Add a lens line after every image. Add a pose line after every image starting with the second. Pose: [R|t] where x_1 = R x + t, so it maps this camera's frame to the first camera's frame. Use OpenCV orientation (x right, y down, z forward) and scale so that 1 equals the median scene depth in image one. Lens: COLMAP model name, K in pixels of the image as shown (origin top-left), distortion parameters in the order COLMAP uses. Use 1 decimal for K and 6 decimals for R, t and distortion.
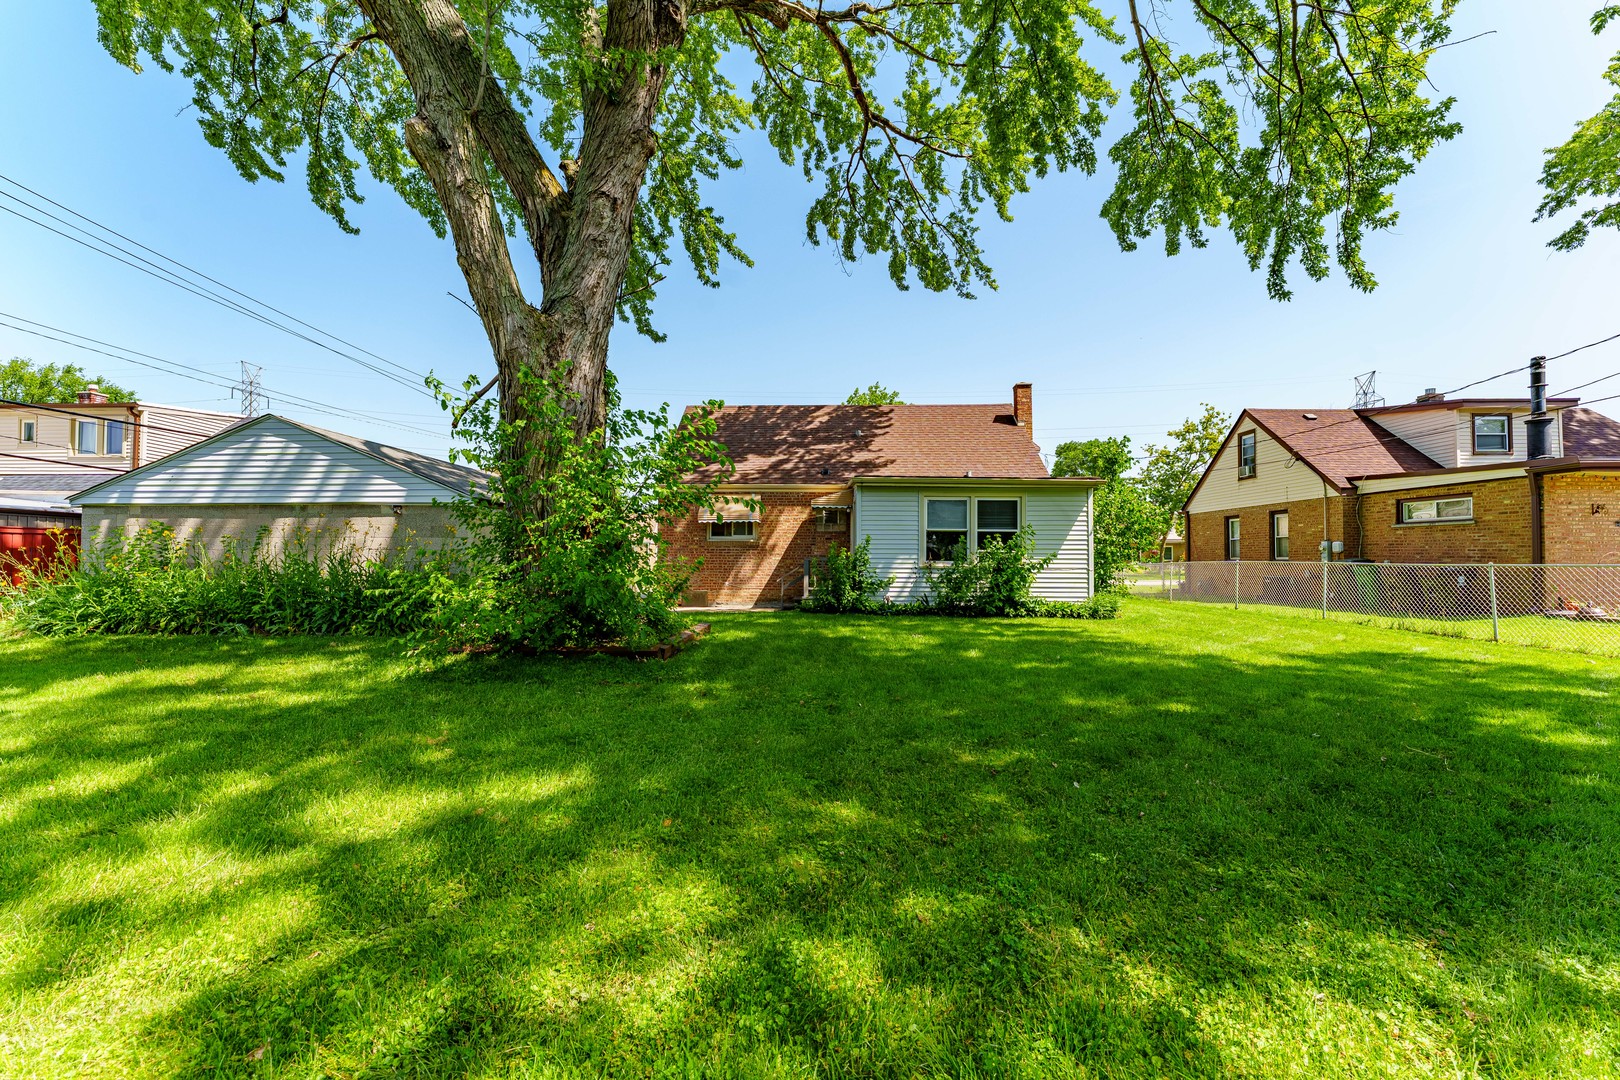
lens RADIAL K [[653.1, 0, 825.0], [0, 653.1, 544.7], [0, 0, 1]] dist [-0.001195, -0.000059]
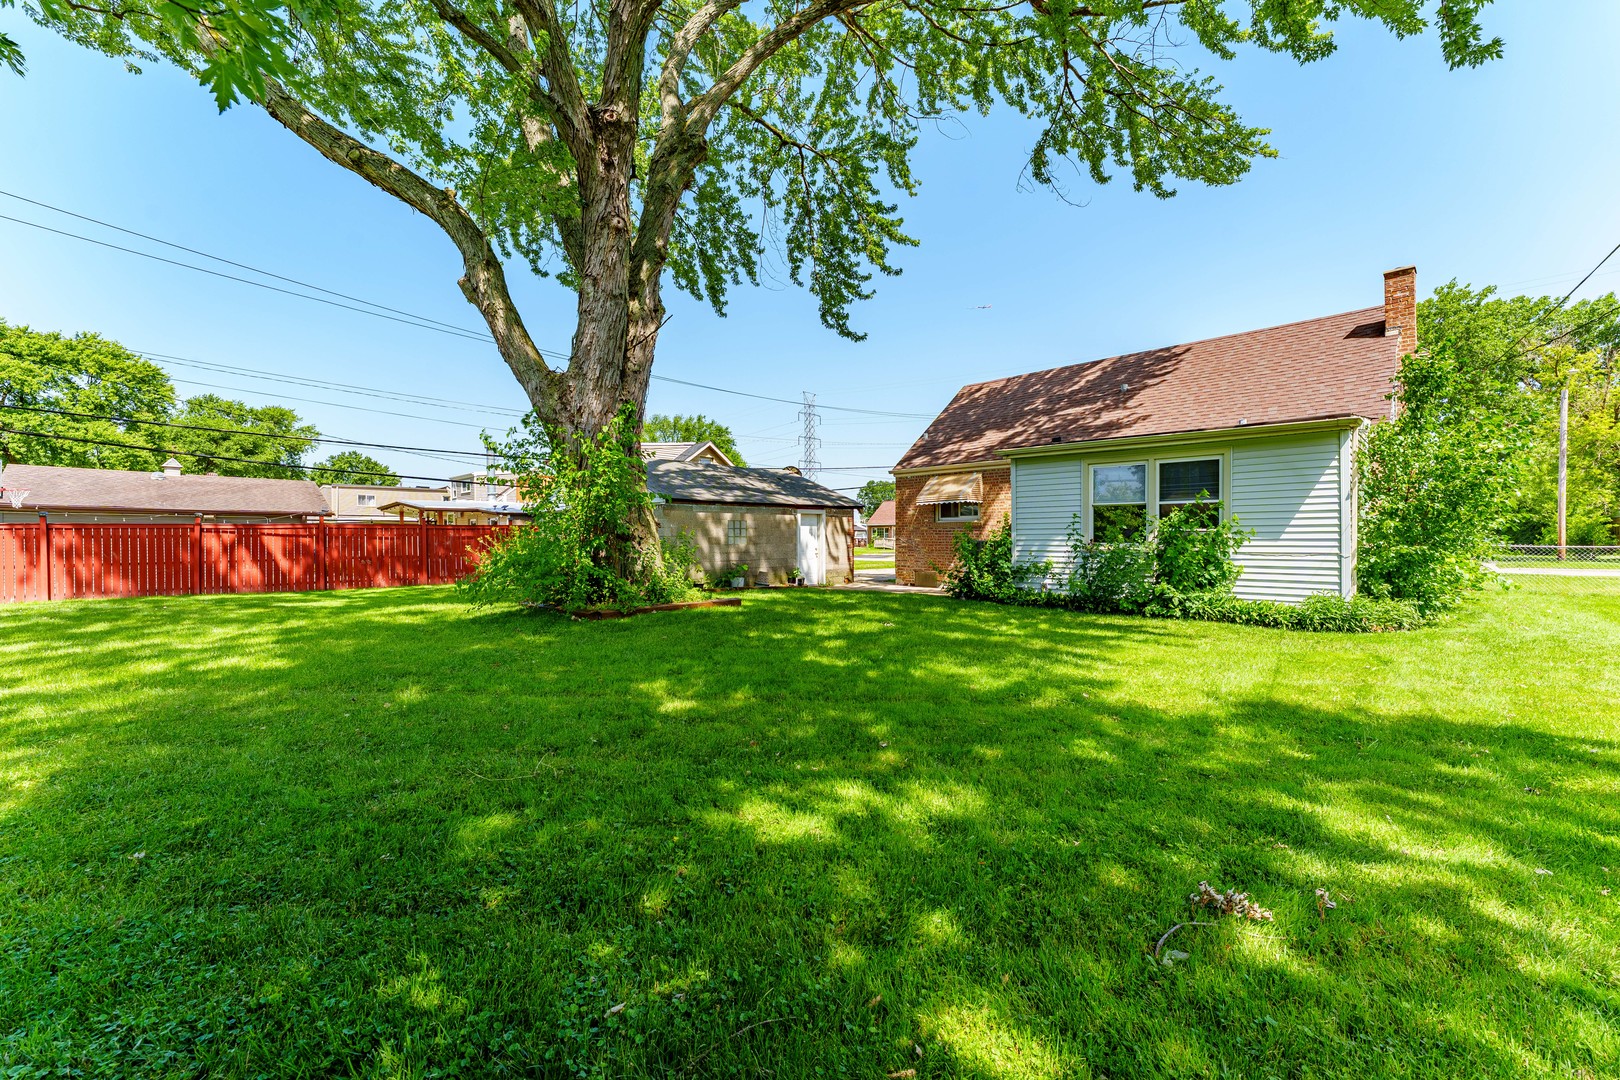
lens RADIAL K [[653.1, 0, 817.0], [0, 653.1, 540.3], [0, 0, 1]] dist [-0.001195, -0.000059]
pose [[0.732310, -0.005142, -0.680952, 0.361729], [0.025564, 0.999474, 0.019944, -0.002991], [0.680492, -0.032013, 0.732056, 0.127080]]
